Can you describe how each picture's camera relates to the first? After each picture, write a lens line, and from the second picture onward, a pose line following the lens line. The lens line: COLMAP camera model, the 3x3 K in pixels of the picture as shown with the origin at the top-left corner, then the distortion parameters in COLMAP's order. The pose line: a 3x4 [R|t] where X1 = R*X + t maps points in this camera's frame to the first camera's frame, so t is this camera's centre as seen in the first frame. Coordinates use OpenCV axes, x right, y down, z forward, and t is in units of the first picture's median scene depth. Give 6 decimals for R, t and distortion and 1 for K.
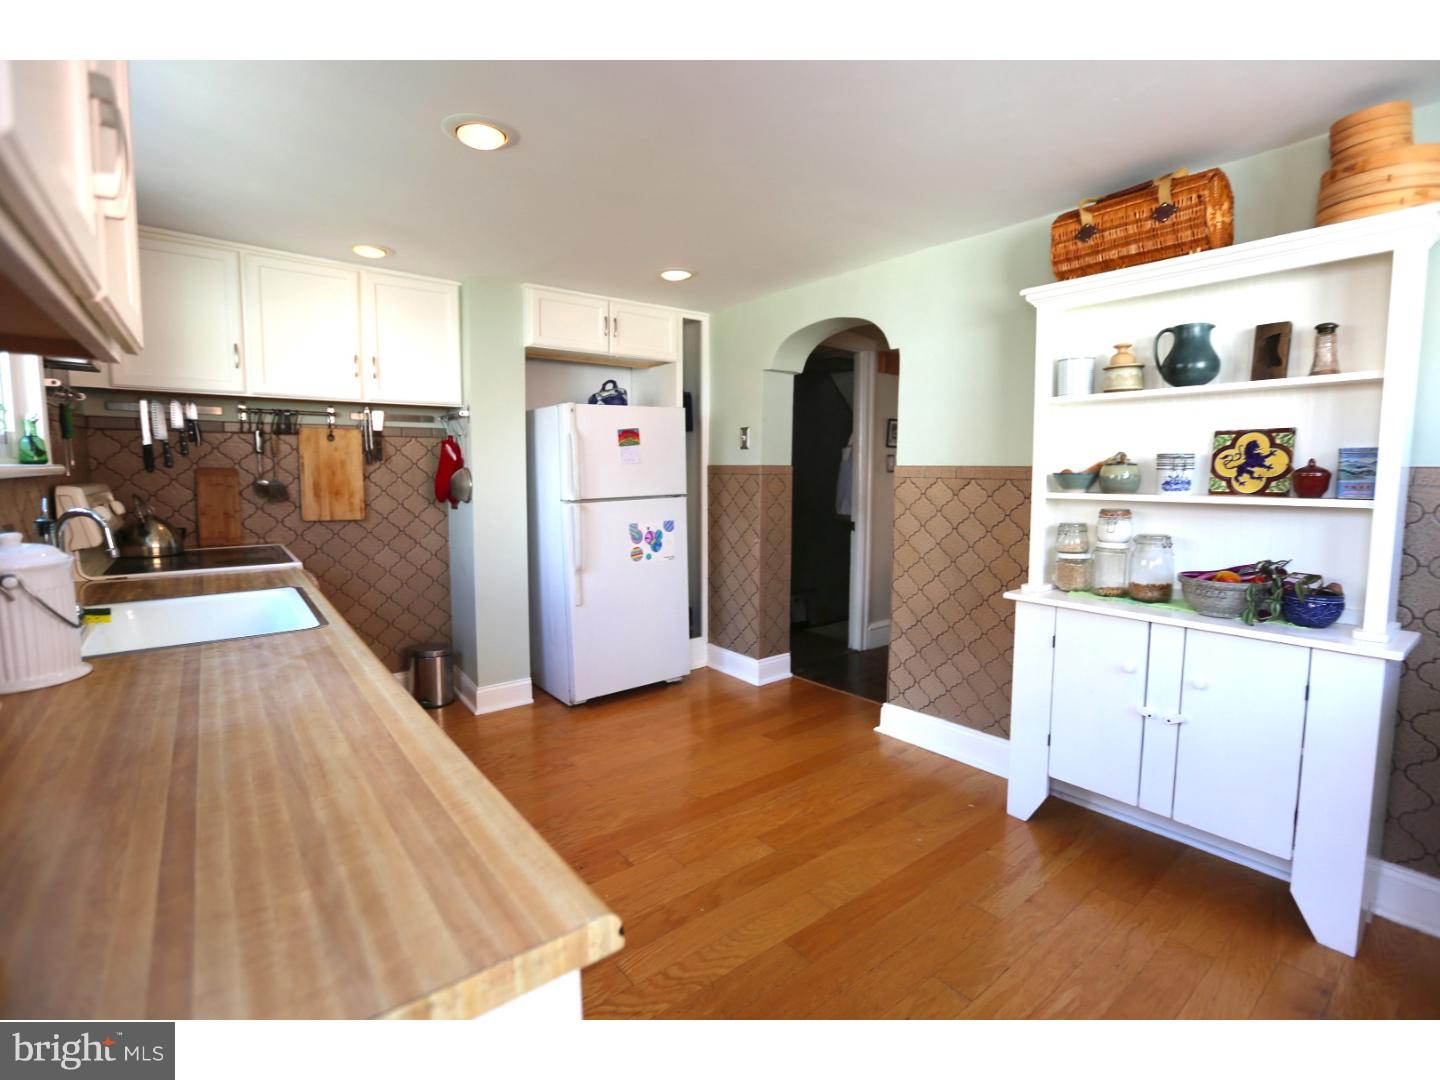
lens RADIAL K [[671.4, 0, 710.2], [0, 671.4, 537.4], [0, 0, 1]] dist [-0.052415, 0.000649]
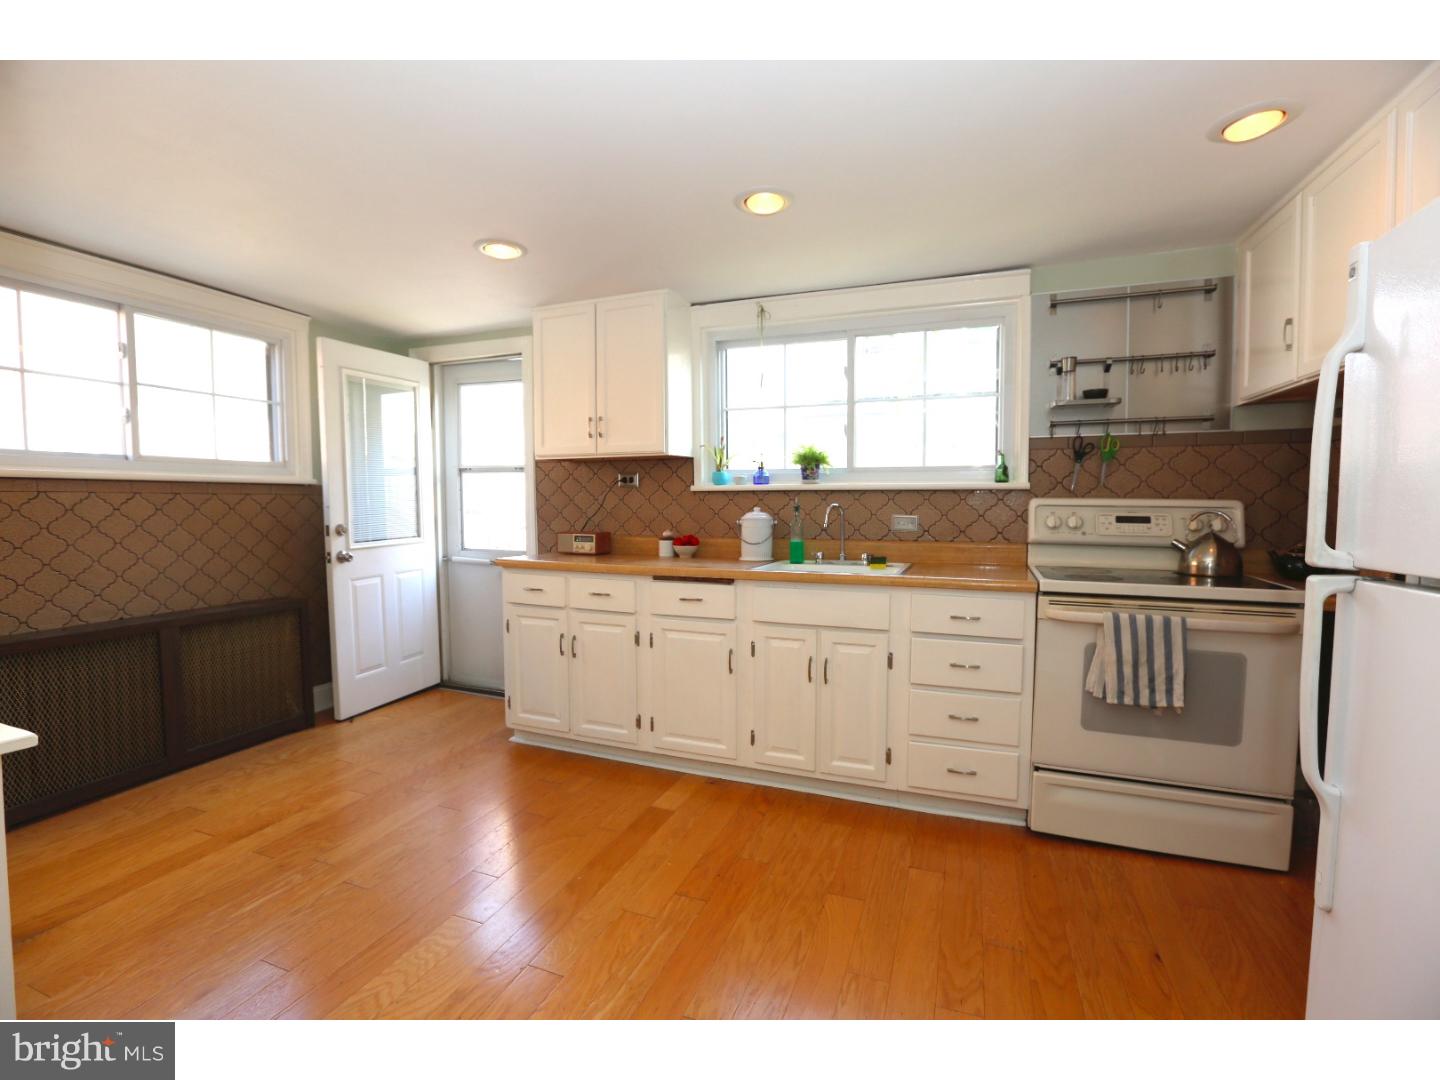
lens RADIAL K [[647.4, 0, 720.0], [0, 647.4, 540.0], [0, 0, 1]] dist [-0.051328, 0.000123]
pose [[-0.859039, 0.024761, -0.511311, 0.181851], [-0.059951, 0.987090, 0.148523, -0.091443], [0.508387, 0.158240, -0.846465, 1.096461]]
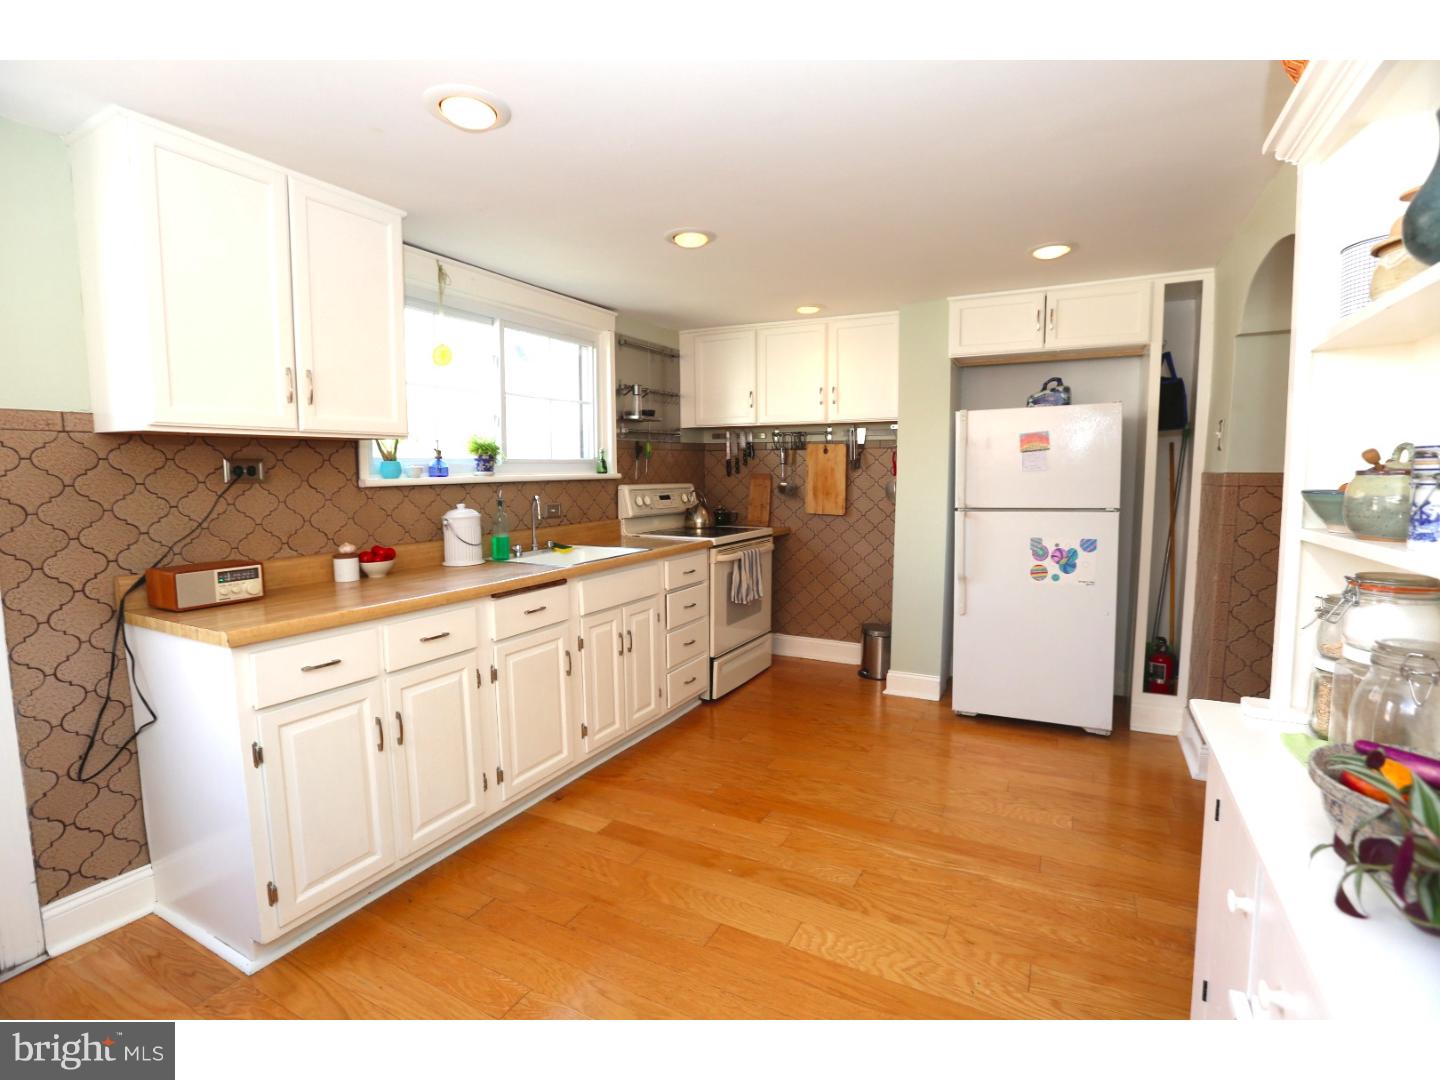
lens RADIAL K [[671.4, 0, 710.2], [0, 671.4, 537.4], [0, 0, 1]] dist [-0.052415, 0.000649]
pose [[0.391232, 0.085469, -0.916314, 0.556005], [-0.088676, 0.994546, 0.054905, -0.032930], [0.916010, 0.059775, 0.396678, 0.267459]]
